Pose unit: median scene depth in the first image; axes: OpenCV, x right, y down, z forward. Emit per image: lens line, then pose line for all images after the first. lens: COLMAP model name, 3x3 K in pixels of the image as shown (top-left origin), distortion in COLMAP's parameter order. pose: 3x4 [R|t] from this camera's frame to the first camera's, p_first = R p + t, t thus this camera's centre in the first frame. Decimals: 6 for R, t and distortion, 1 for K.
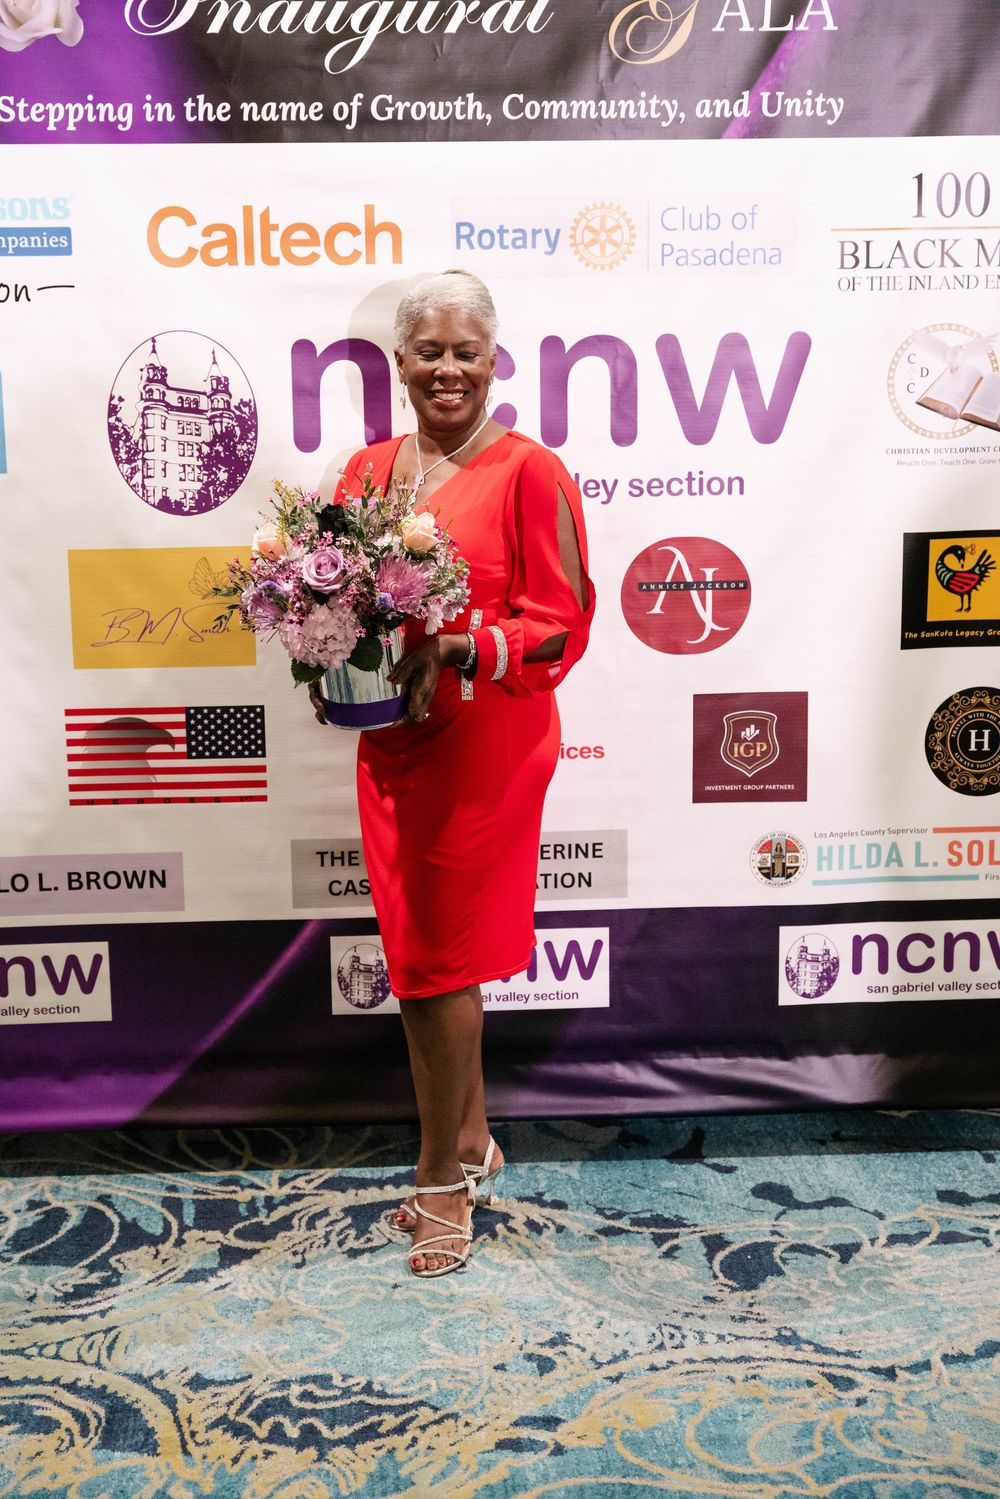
lens RADIAL K [[2236.8, 0, 500.1], [0, 2236.8, 745.9], [0, 0, 1]] dist [0.037315, 0.000000]
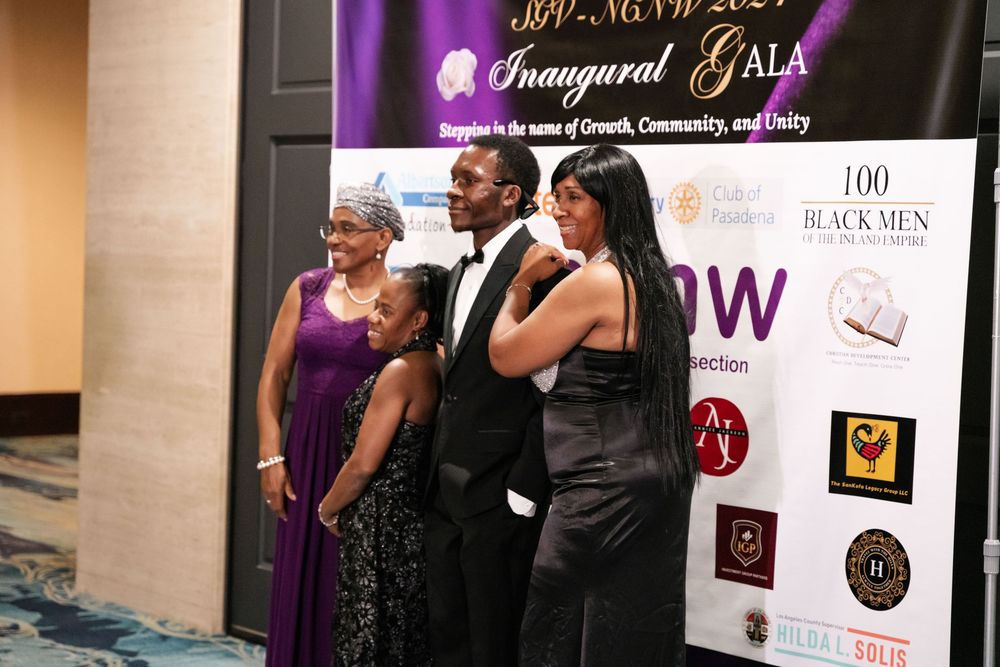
lens RADIAL K [[2046.6, 0, 499.6], [0, 2046.6, 334.8], [0, 0, 1]] dist [0.059126, 0.000000]
pose [[0.611235, 0.070128, -0.788336, 1.086887], [-0.194747, 0.978768, -0.063928, -0.017788], [0.767115, 0.192602, 0.611914, 0.031119]]
